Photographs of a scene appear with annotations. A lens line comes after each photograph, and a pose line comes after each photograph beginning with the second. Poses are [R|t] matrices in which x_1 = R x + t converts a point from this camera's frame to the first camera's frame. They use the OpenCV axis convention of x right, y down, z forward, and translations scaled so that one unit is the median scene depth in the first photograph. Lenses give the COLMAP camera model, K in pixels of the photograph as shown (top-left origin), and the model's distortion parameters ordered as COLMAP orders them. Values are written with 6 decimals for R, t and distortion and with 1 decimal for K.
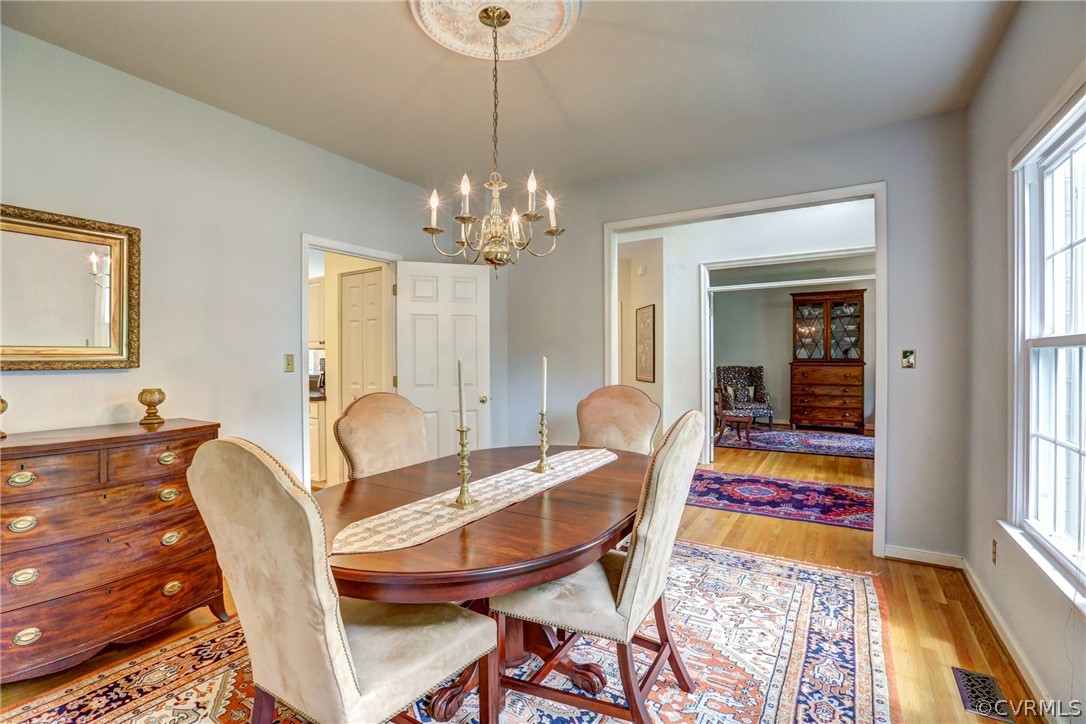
lens RADIAL K [[491.9, 0, 543.9], [0, 491.9, 359.1], [0, 0, 1]] dist [-0.049214, 0.020585]
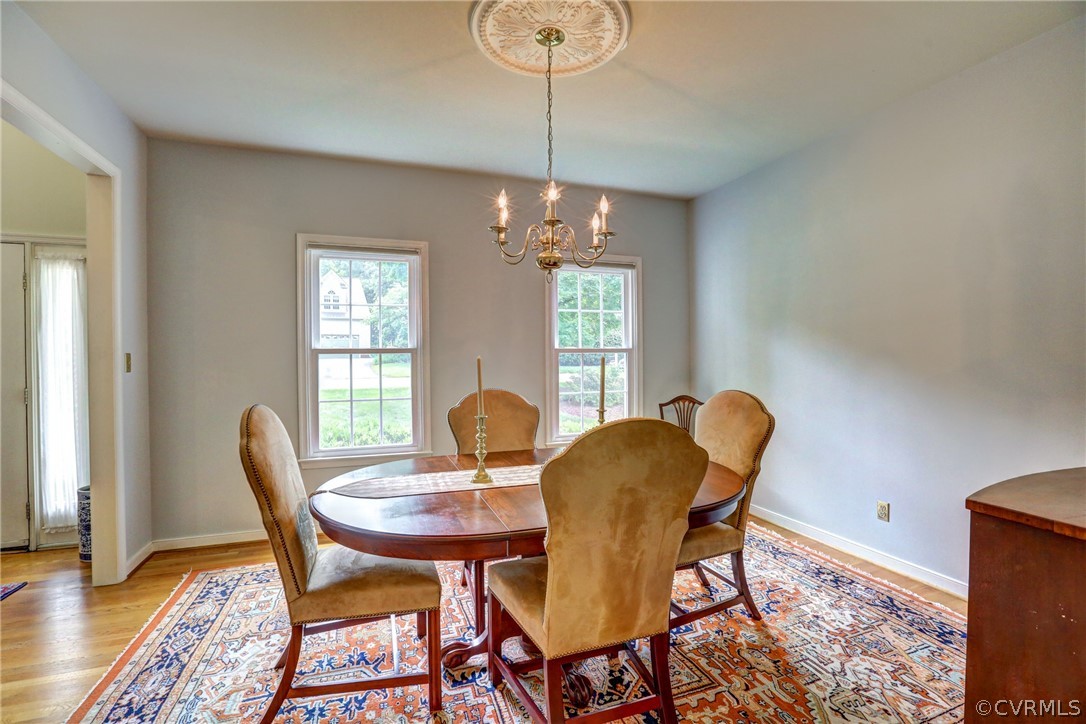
lens RADIAL K [[491.9, 0, 543.9], [0, 491.9, 359.1], [0, 0, 1]] dist [-0.049214, 0.020585]
pose [[-0.784716, 0.005454, 0.619831, -0.687622], [0.013551, 0.999873, 0.008358, -0.004050], [-0.619707, 0.014958, -0.784691, 1.714299]]
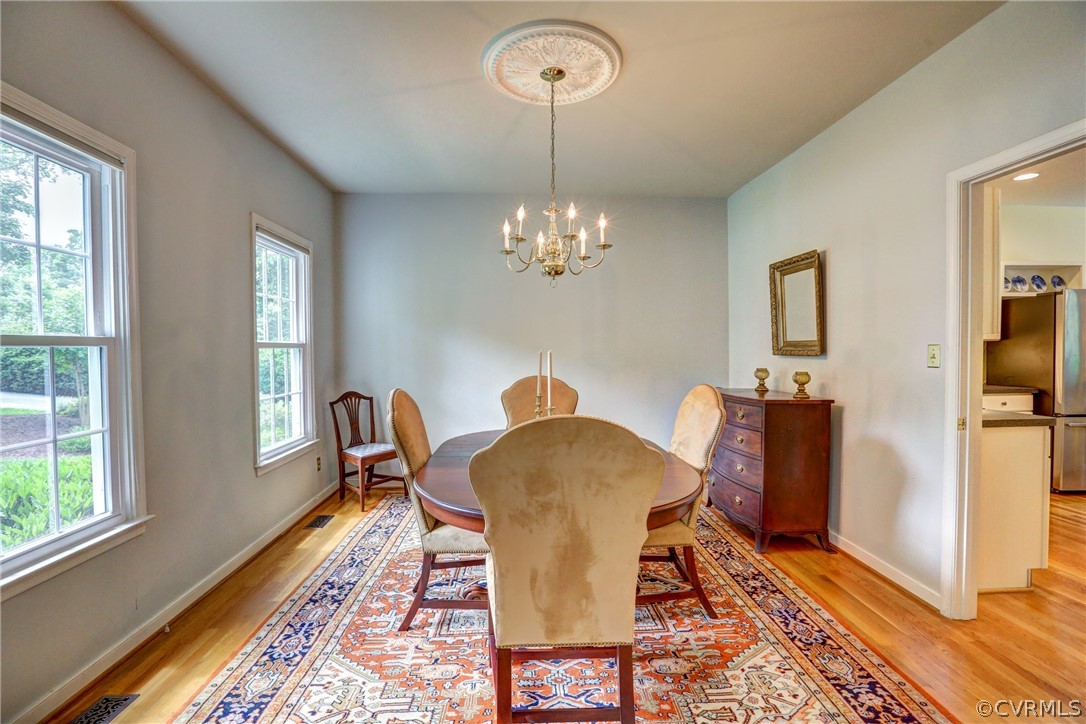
lens RADIAL K [[491.9, 0, 543.9], [0, 491.9, 359.1], [0, 0, 1]] dist [-0.049214, 0.020585]
pose [[-0.818969, 0.020848, -0.573459, 0.586574], [0.003854, 0.999517, 0.030832, -0.019889], [0.573825, 0.023040, -0.818654, 1.846219]]
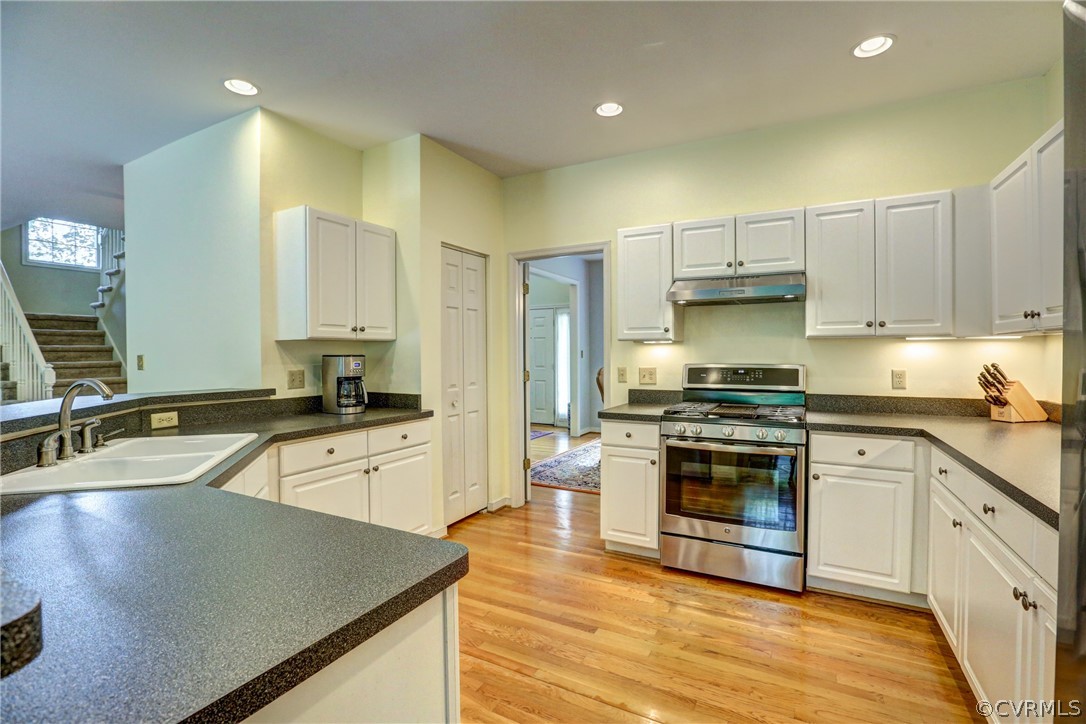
lens RADIAL K [[491.9, 0, 543.9], [0, 491.9, 359.1], [0, 0, 1]] dist [-0.049214, 0.020585]
pose [[-0.065435, -0.008600, 0.997820, -2.442695], [0.011100, 0.999895, 0.009345, 0.000413], [-0.997795, 0.011687, -0.065333, 1.883000]]
